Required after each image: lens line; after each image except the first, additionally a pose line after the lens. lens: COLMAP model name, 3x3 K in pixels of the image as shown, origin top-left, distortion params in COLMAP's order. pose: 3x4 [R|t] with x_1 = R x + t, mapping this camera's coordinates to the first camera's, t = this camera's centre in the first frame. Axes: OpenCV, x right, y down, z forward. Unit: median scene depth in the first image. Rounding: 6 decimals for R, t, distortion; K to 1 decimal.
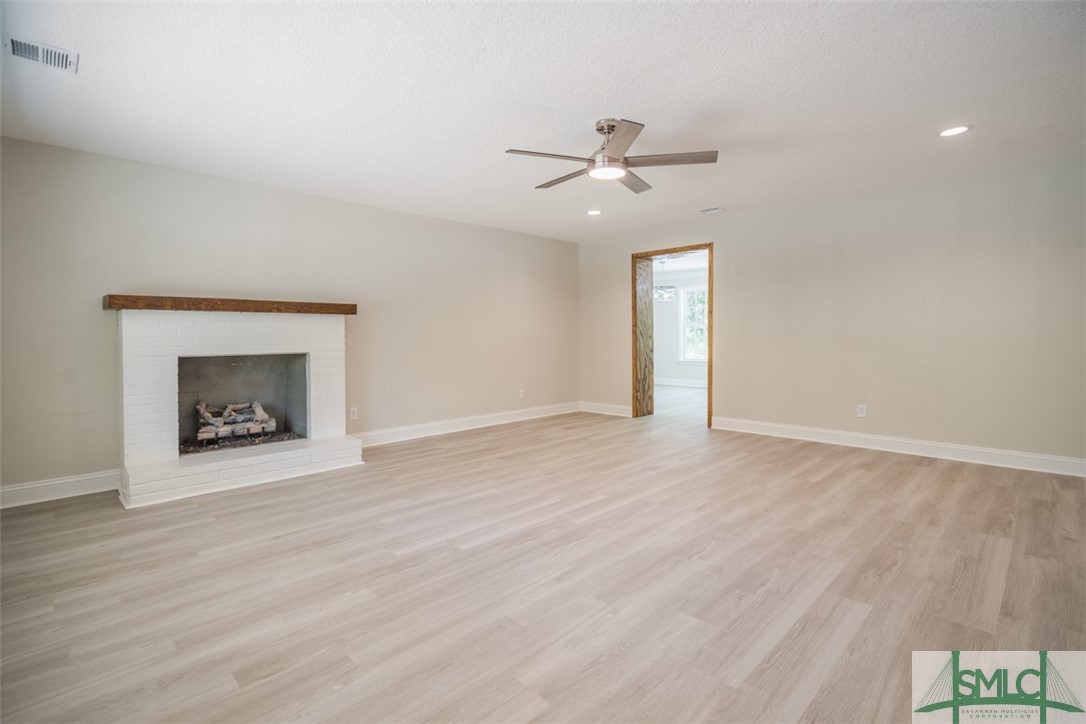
lens RADIAL K [[500.8, 0, 537.6], [0, 500.8, 340.7], [0, 0, 1]] dist [0.000697, -0.000143]
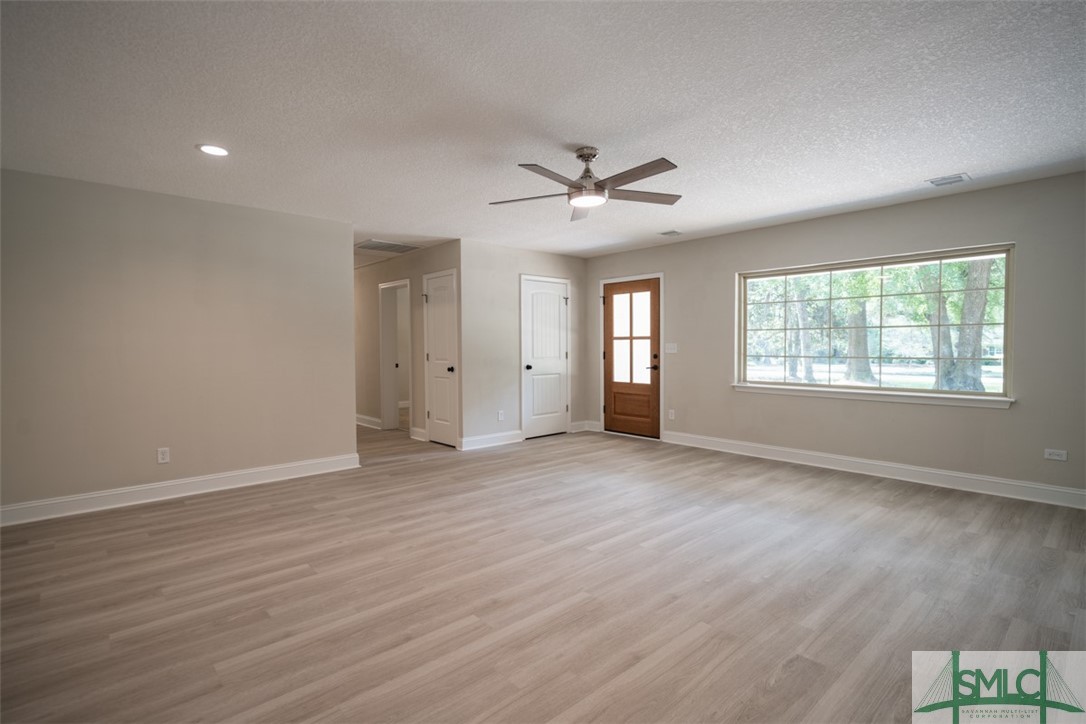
lens RADIAL K [[519.7, 0, 543.0], [0, 519.7, 362.0], [0, 0, 1]] dist [0.000915, -0.000041]
pose [[-0.999240, 0.012765, 0.036841, 0.204974], [0.014425, 0.998876, 0.045150, -0.063175], [-0.036224, 0.045647, -0.998301, 2.169038]]
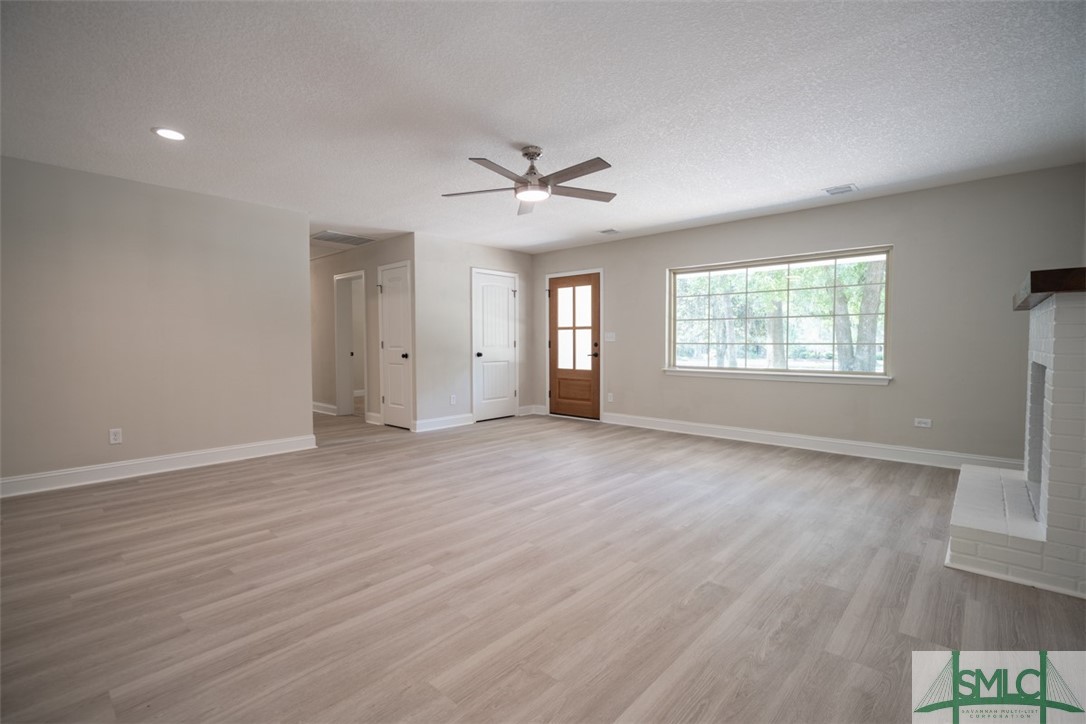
lens RADIAL K [[491.8, 0, 543.0], [0, 491.8, 362.0], [0, 0, 1]] dist [-0.002421, 0.000145]
pose [[-0.997945, 0.012815, -0.062776, 0.199550], [0.009419, 0.998491, 0.054105, -0.026987], [0.063374, 0.053402, -0.996560, 2.216580]]
